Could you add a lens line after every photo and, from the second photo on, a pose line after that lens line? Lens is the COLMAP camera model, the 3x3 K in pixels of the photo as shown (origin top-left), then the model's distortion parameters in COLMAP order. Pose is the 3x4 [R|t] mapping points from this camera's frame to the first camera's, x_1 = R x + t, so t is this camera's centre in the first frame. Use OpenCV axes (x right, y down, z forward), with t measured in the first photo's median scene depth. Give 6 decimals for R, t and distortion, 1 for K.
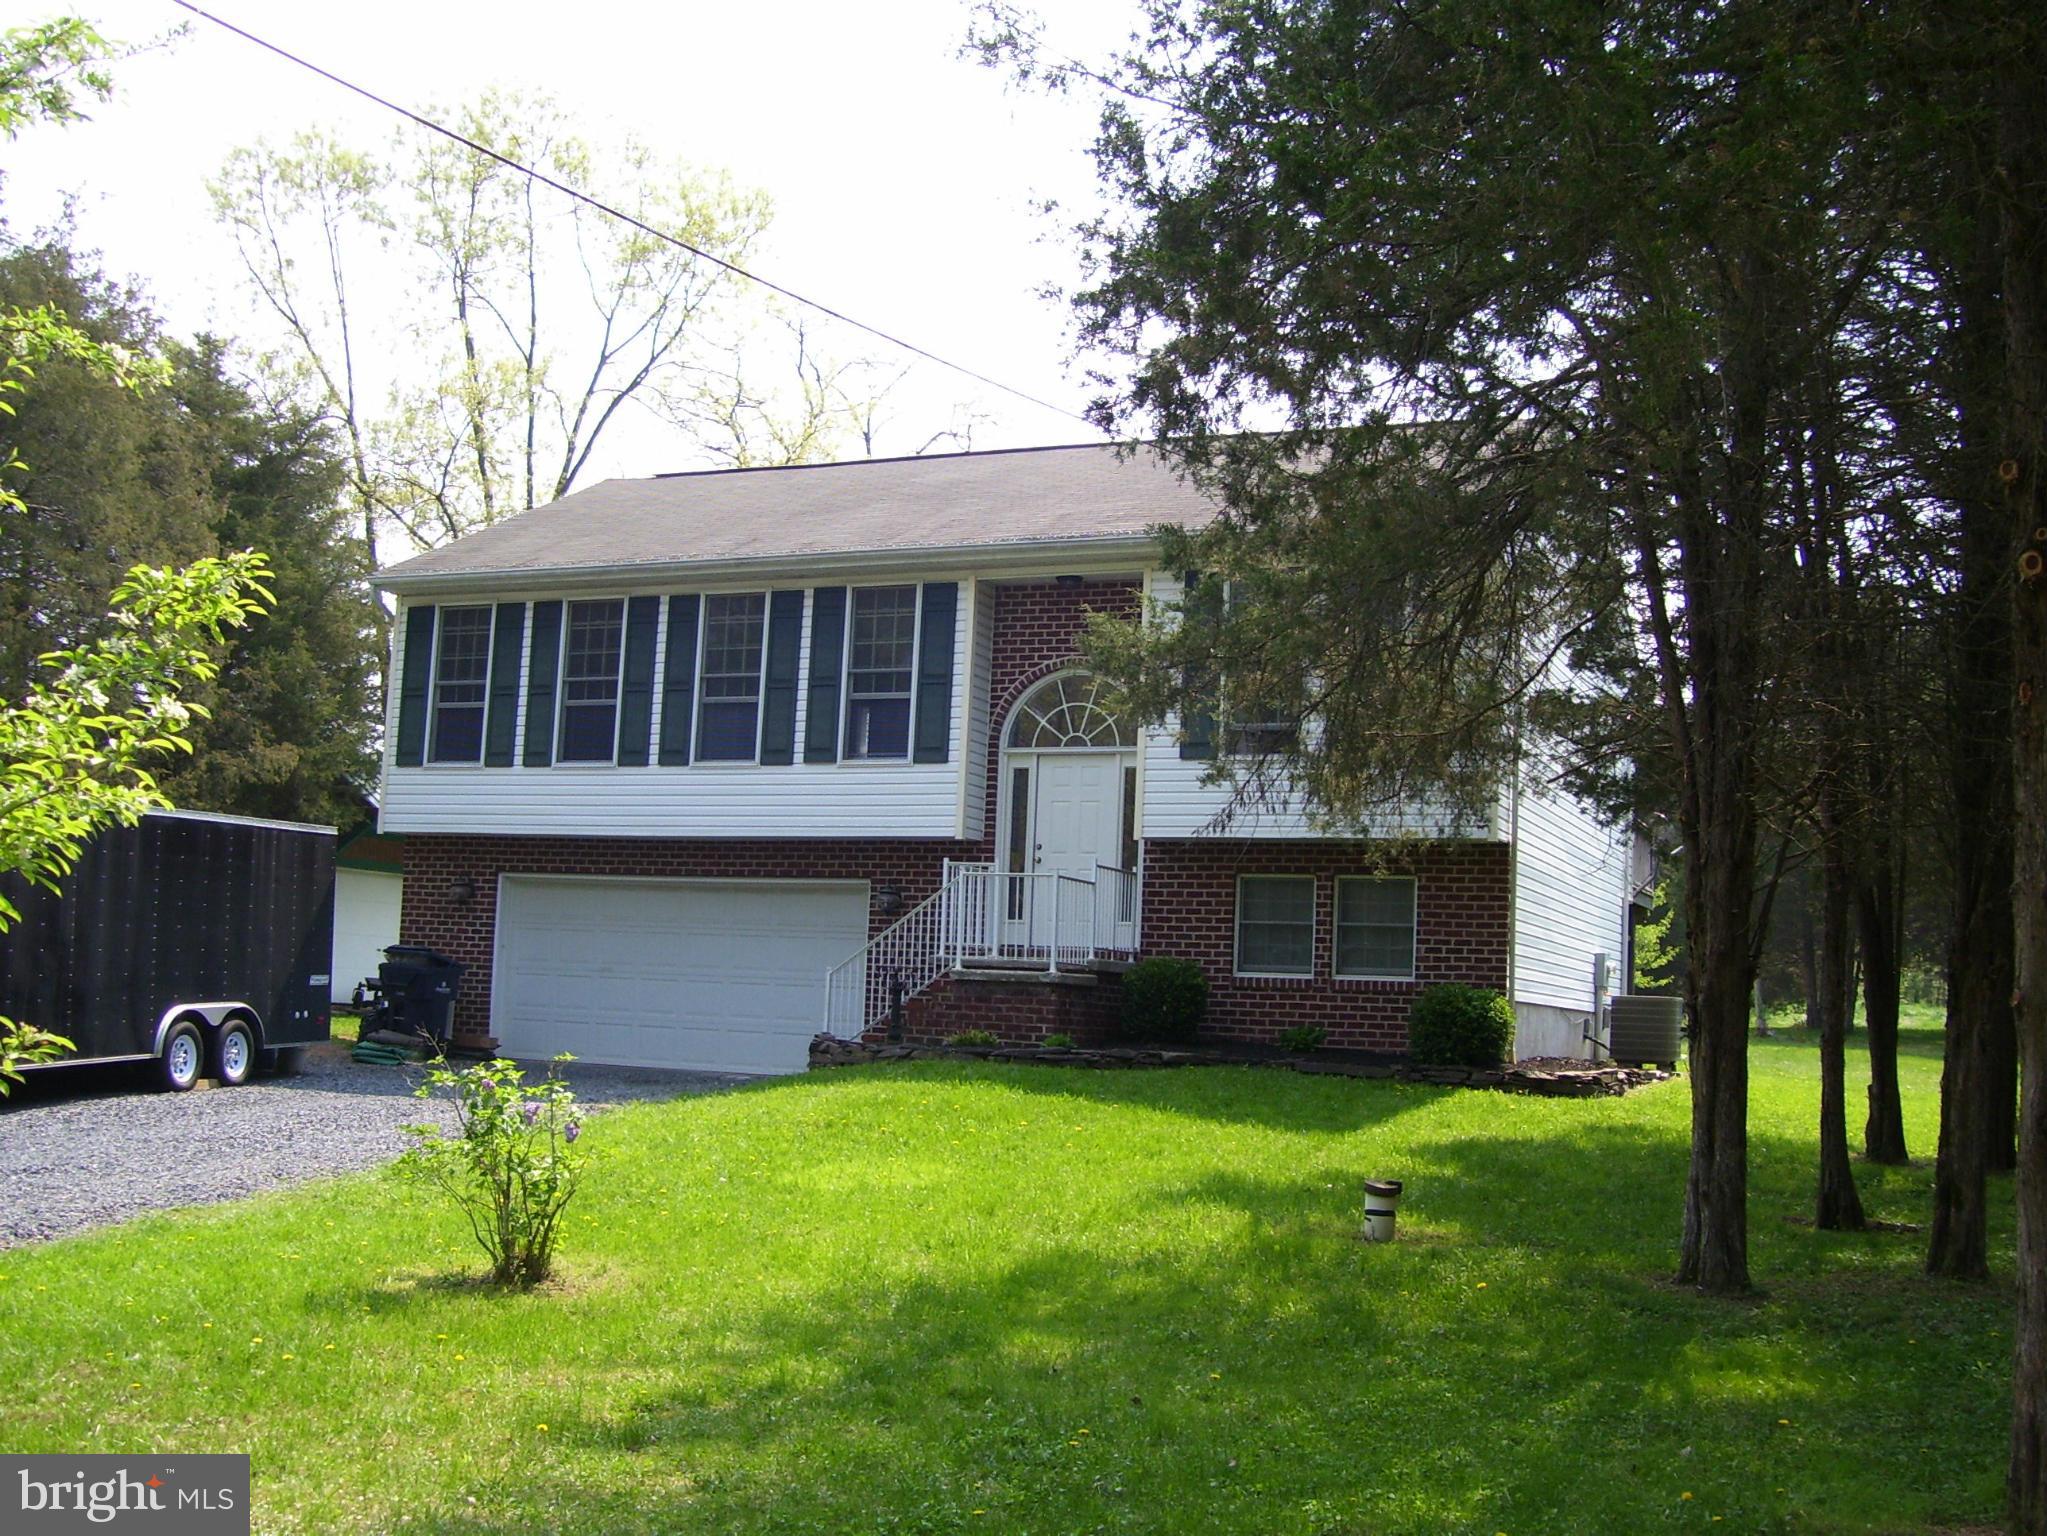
lens RADIAL K [[2206.4, 0, 1023.5], [0, 2206.4, 768.0], [0, 0, 1]] dist [-0.204637, -0.012565]
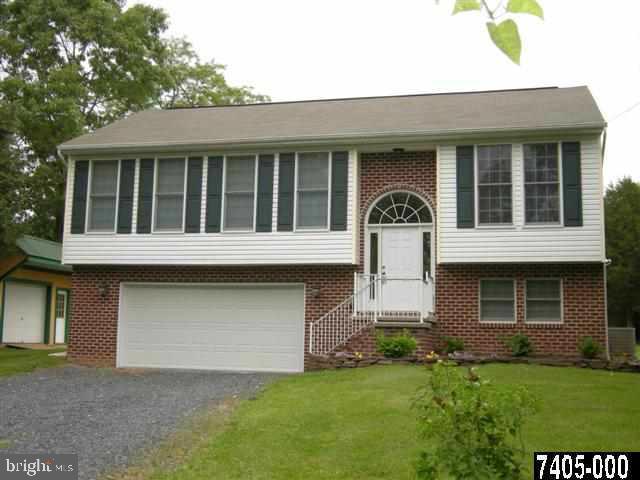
lens RADIAL K [[907.0, 0, 320.0], [0, 907.0, 240.0], [0, 0, 1]] dist [-0.048092, -0.038148]
pose [[0.988451, -0.005441, 0.151441, -0.199961], [0.004561, 0.999971, 0.006158, 0.001404], [-0.151470, -0.005396, 0.988447, 0.082040]]
